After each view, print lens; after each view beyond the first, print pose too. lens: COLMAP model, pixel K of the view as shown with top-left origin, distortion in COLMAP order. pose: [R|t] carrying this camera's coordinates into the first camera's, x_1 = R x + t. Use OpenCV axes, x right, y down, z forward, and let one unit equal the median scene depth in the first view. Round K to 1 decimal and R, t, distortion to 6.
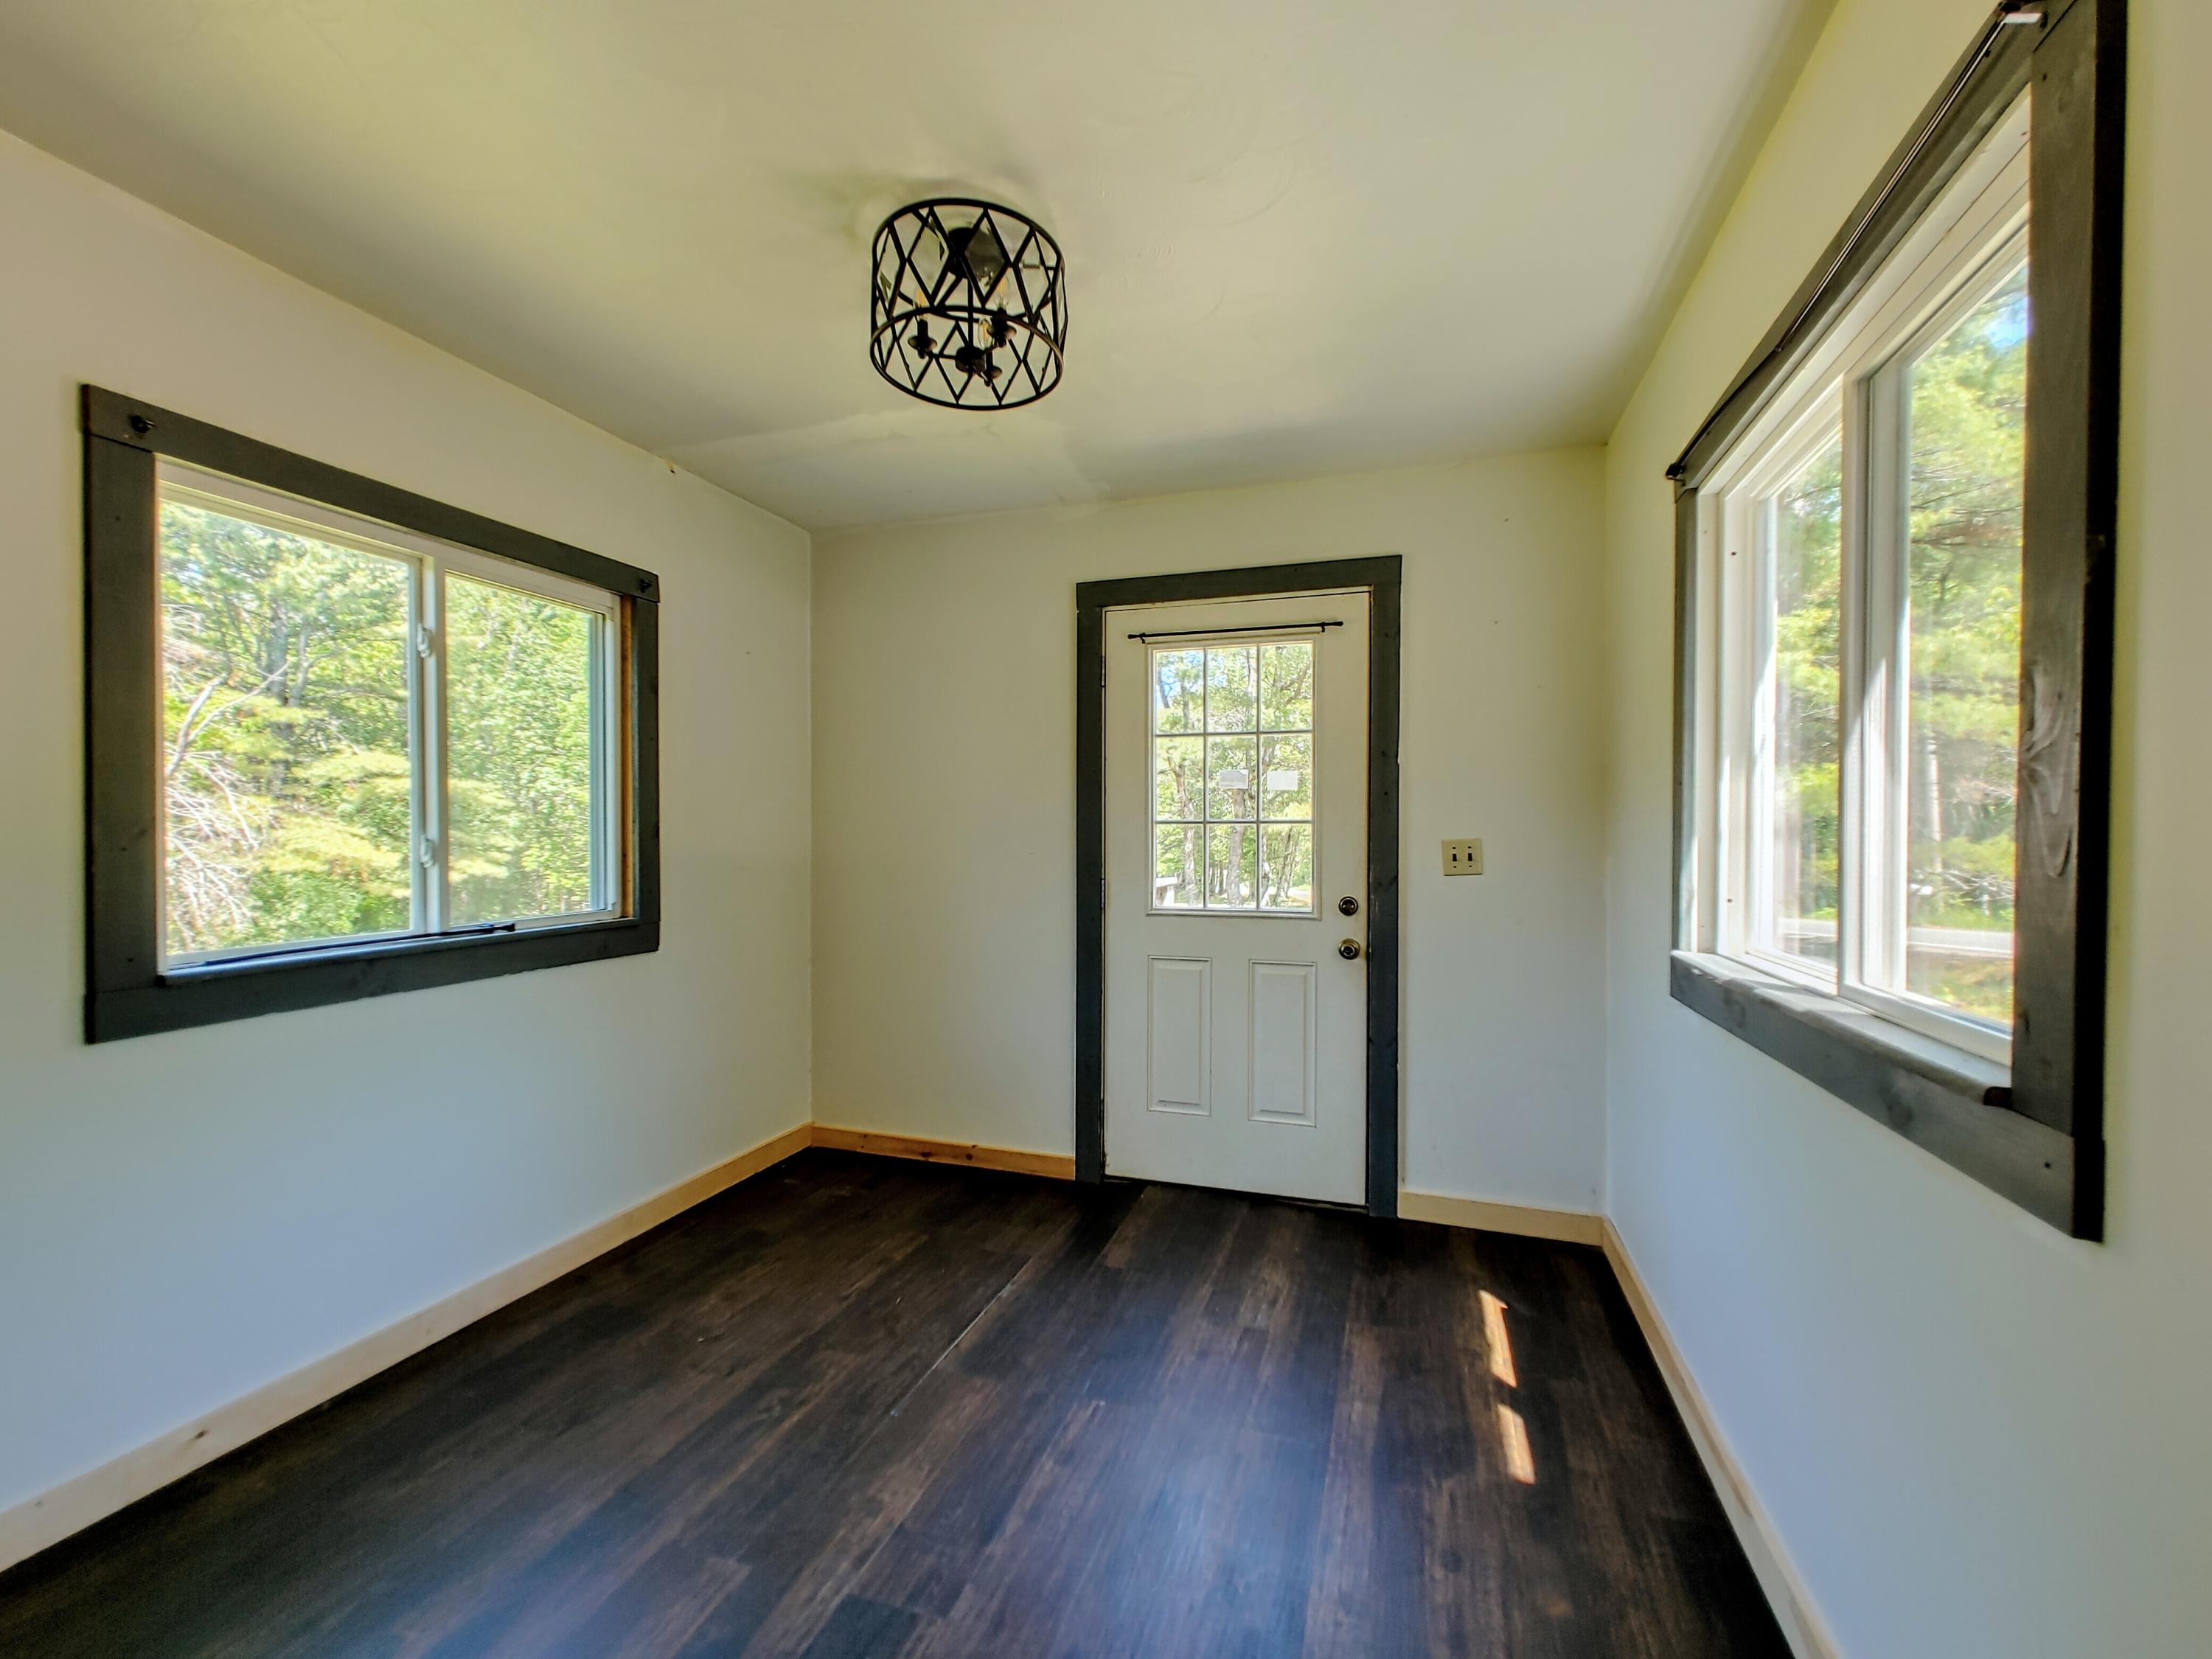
lens RADIAL K [[921.5, 0, 1113.7], [0, 921.5, 848.2], [0, 0, 1]] dist [0.001149, -0.000069]
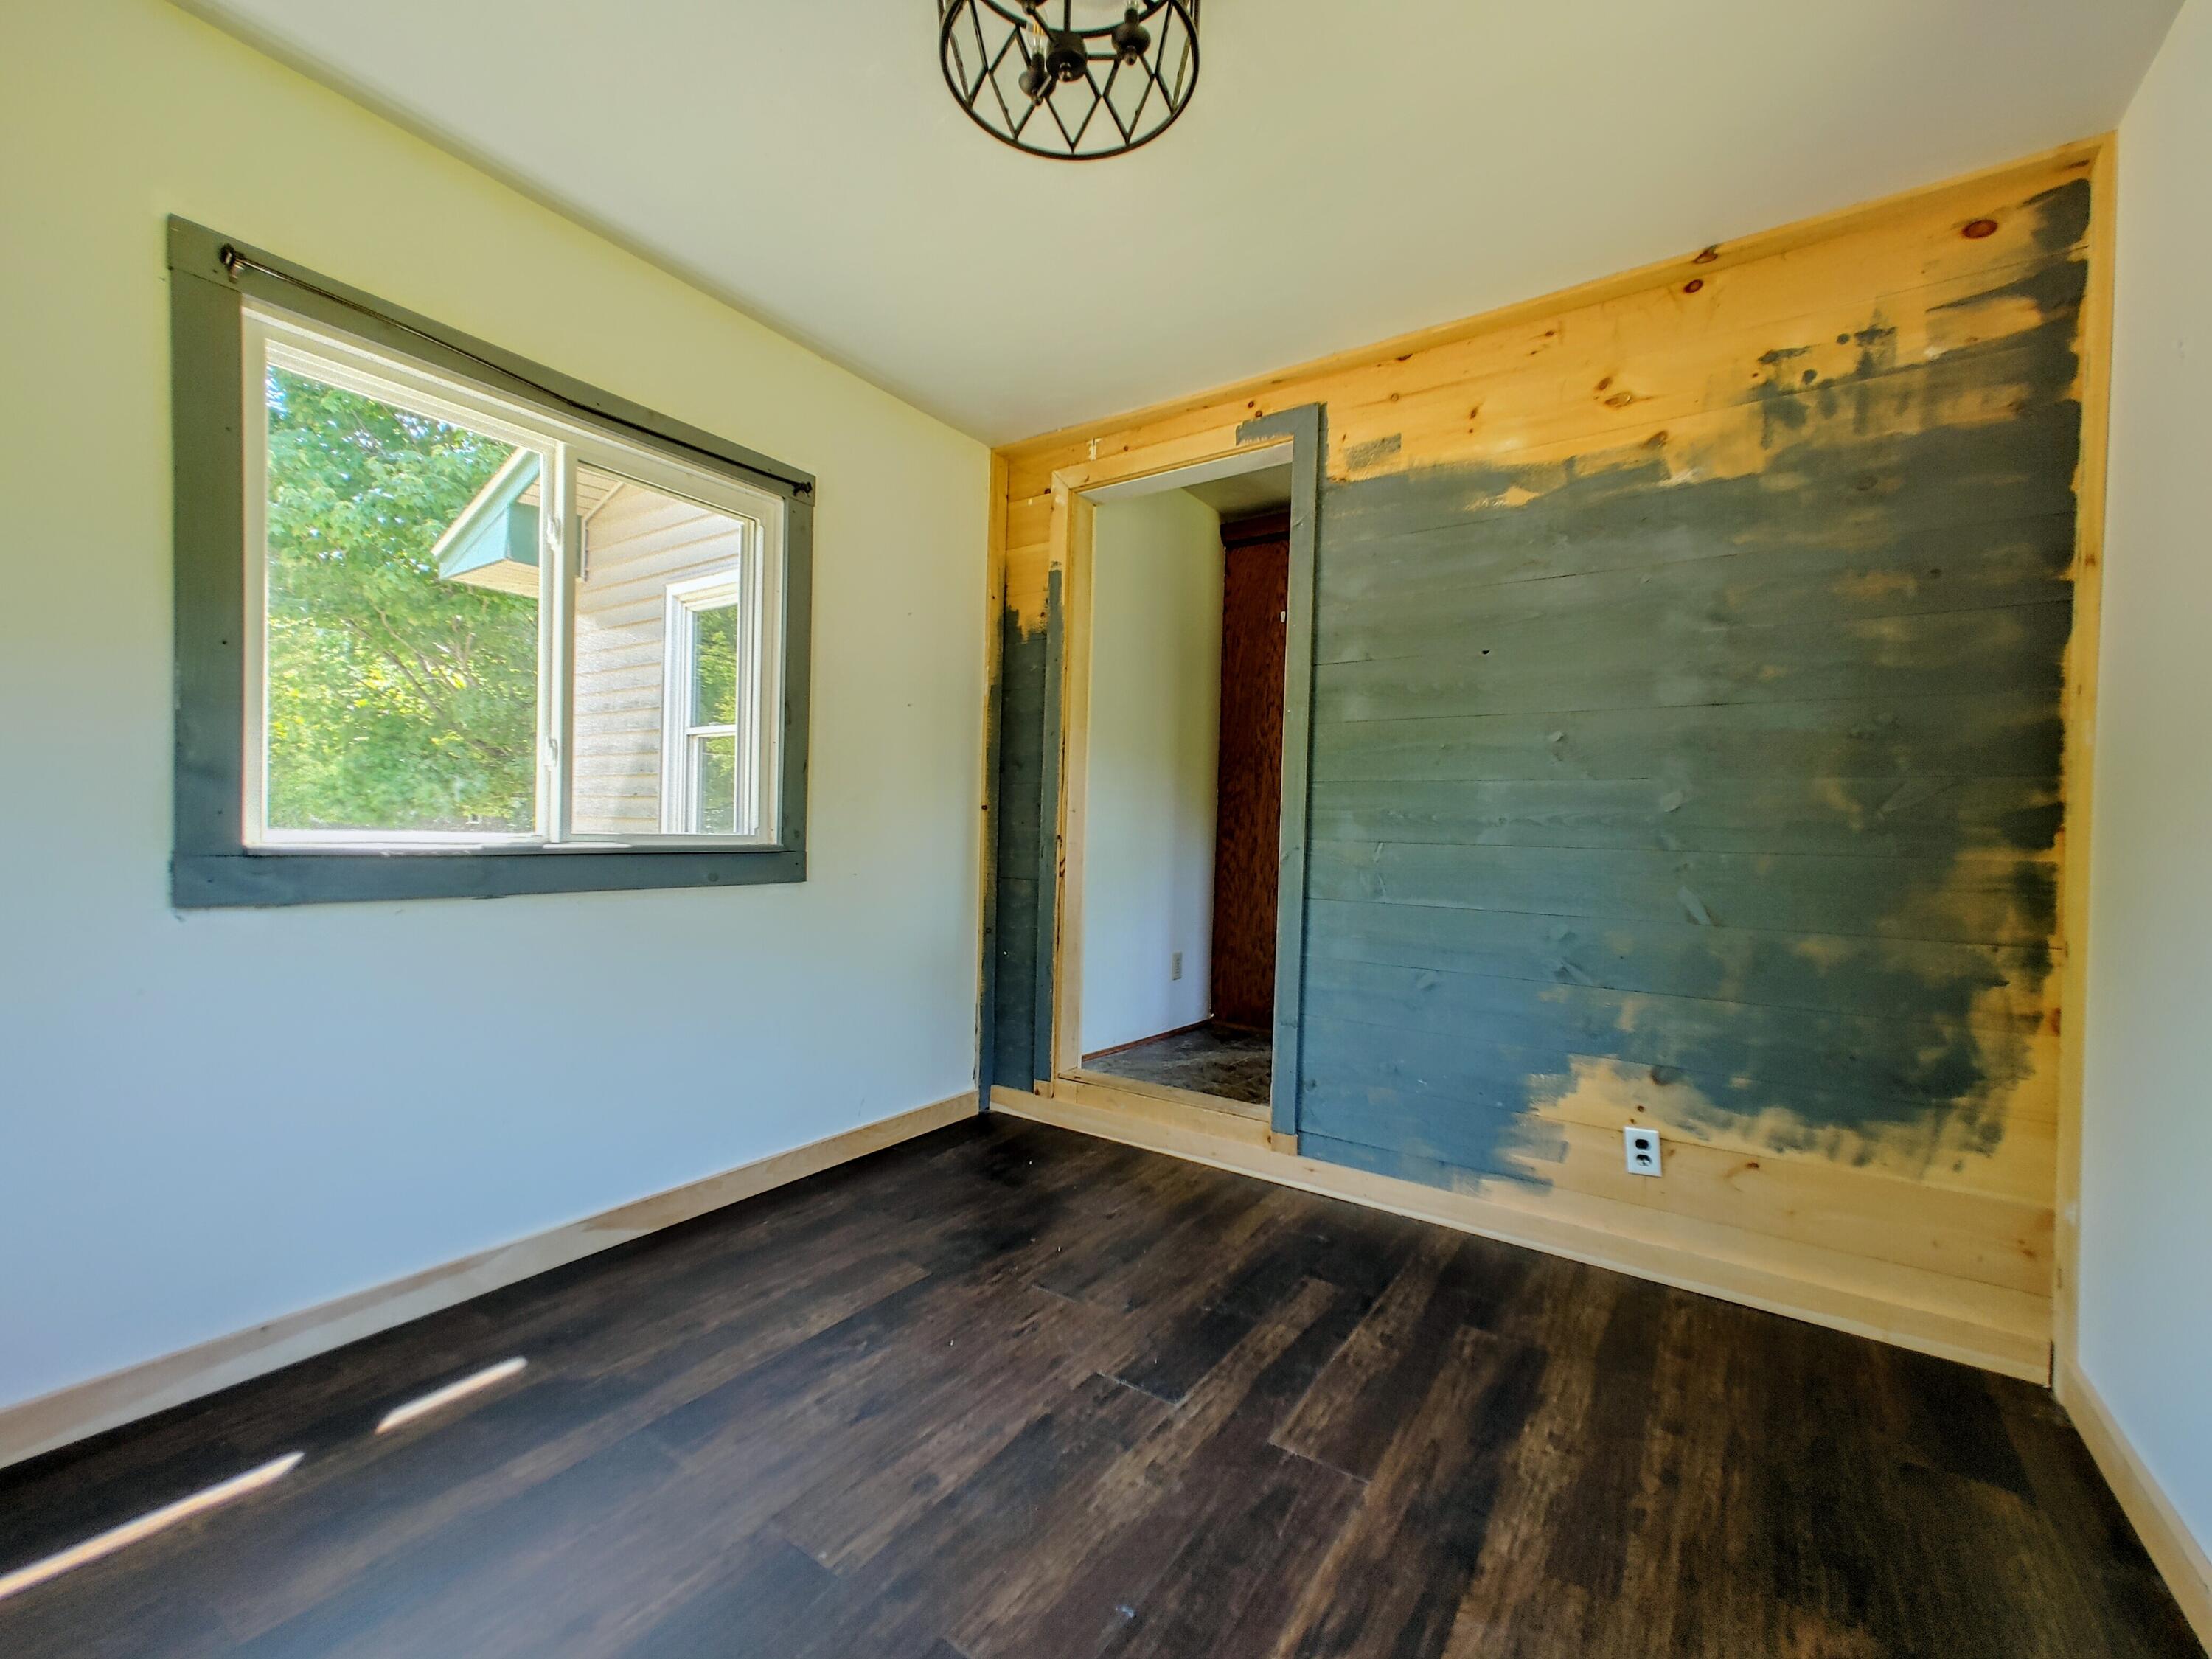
lens RADIAL K [[921.5, 0, 1113.7], [0, 921.5, 848.2], [0, 0, 1]] dist [0.001149, -0.000069]
pose [[-0.960798, -0.030460, 0.275573, -0.439464], [-0.022609, 0.999244, 0.031621, 0.082681], [-0.276328, 0.024151, -0.960760, 1.812563]]
